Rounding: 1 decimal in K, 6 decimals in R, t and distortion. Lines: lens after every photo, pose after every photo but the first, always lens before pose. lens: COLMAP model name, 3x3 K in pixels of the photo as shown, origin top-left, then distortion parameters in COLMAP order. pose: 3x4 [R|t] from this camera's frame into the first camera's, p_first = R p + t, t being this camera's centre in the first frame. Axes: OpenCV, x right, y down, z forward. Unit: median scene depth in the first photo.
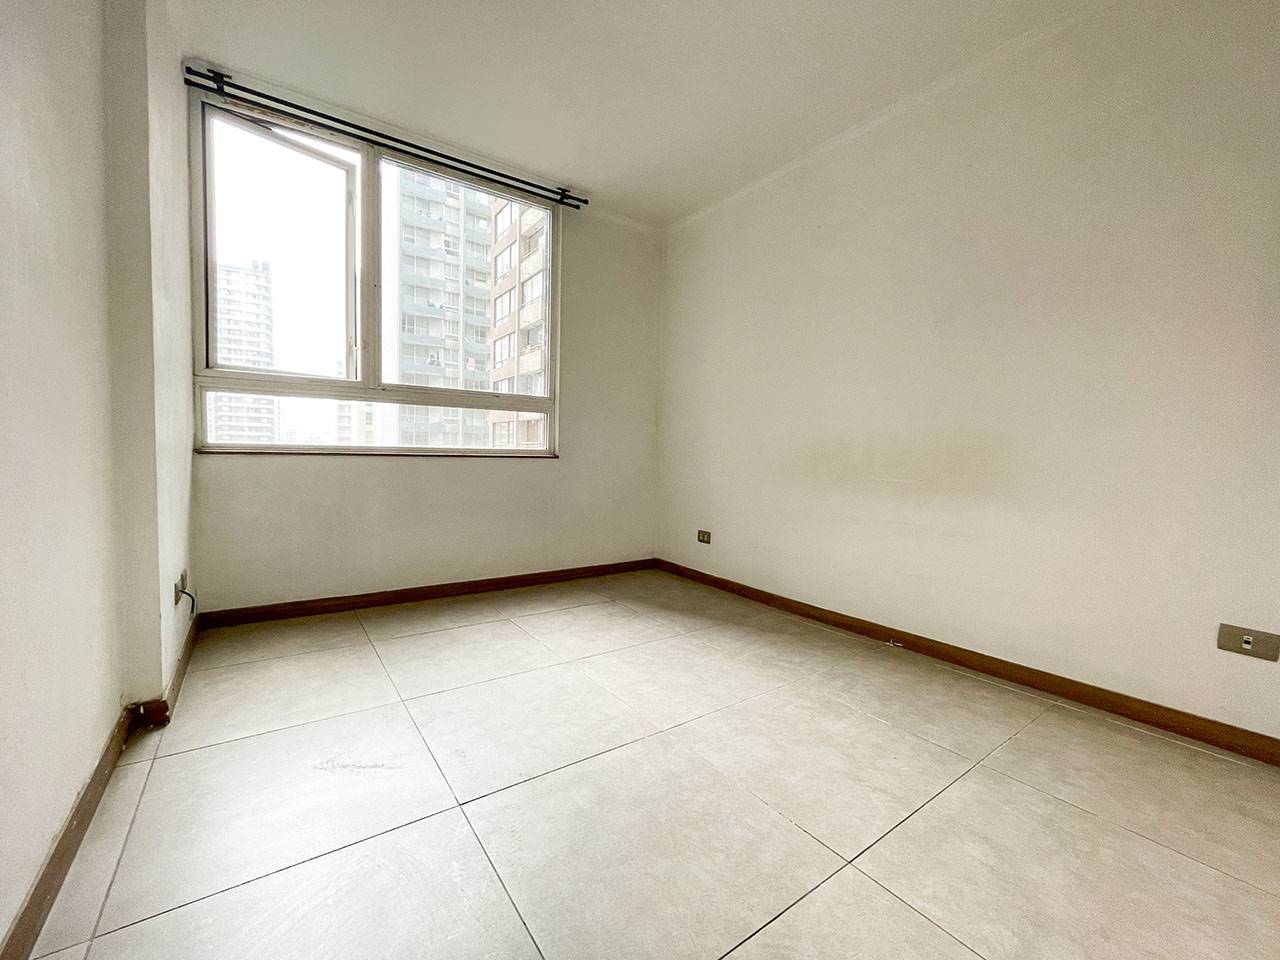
lens RADIAL K [[519.8, 0, 645.8], [0, 519.8, 474.7], [0, 0, 1]] dist [0.000005, 0.000030]
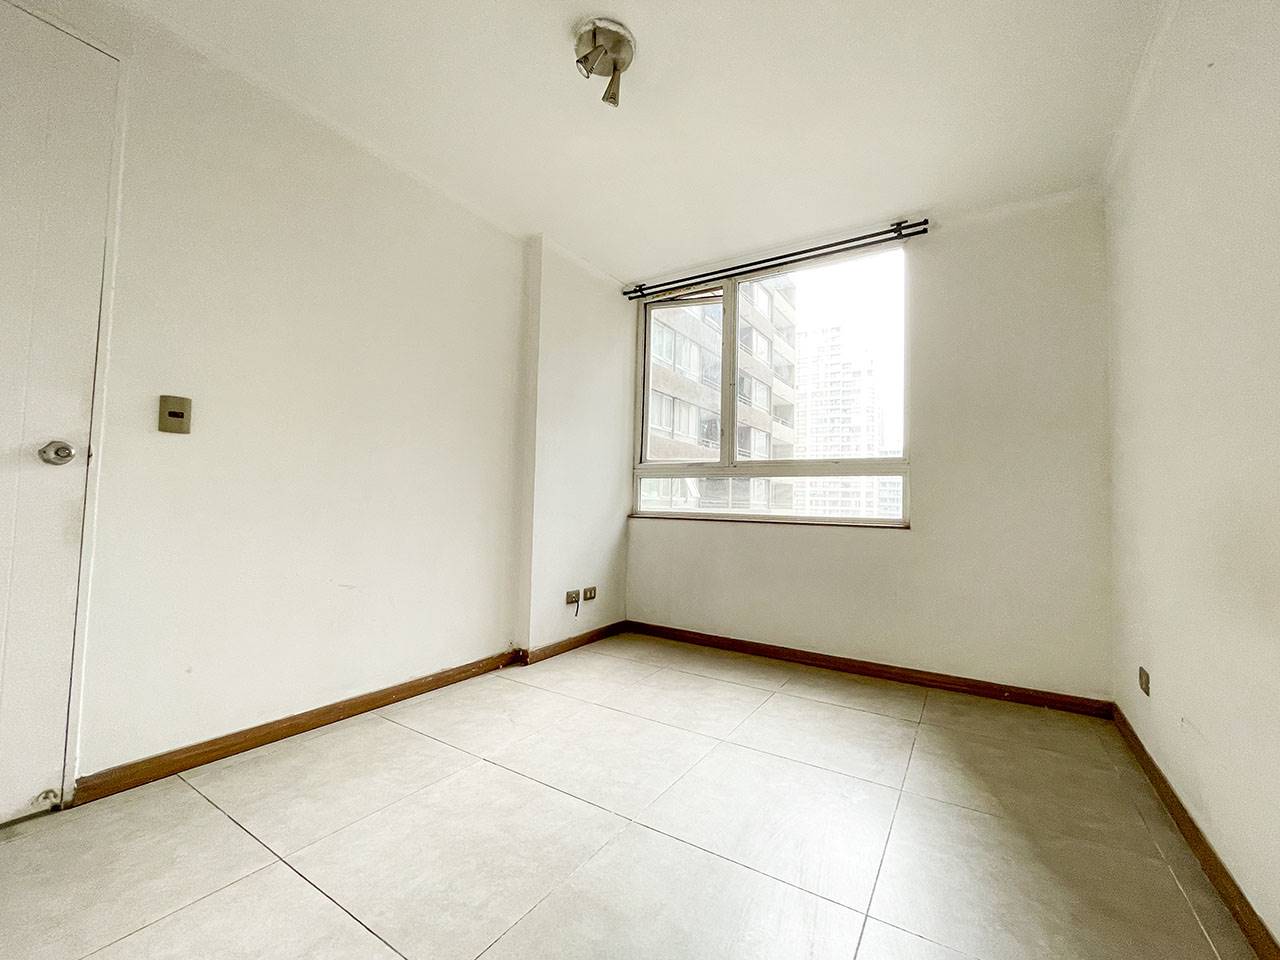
lens RADIAL K [[519.8, 0, 648.8], [0, 519.8, 478.5], [0, 0, 1]] dist [0.000005, 0.000030]
pose [[0.391268, -0.065482, -0.917944, 0.618674], [-0.062087, 0.993314, -0.097322, -0.007743], [0.918180, 0.095072, 0.384587, 0.424110]]
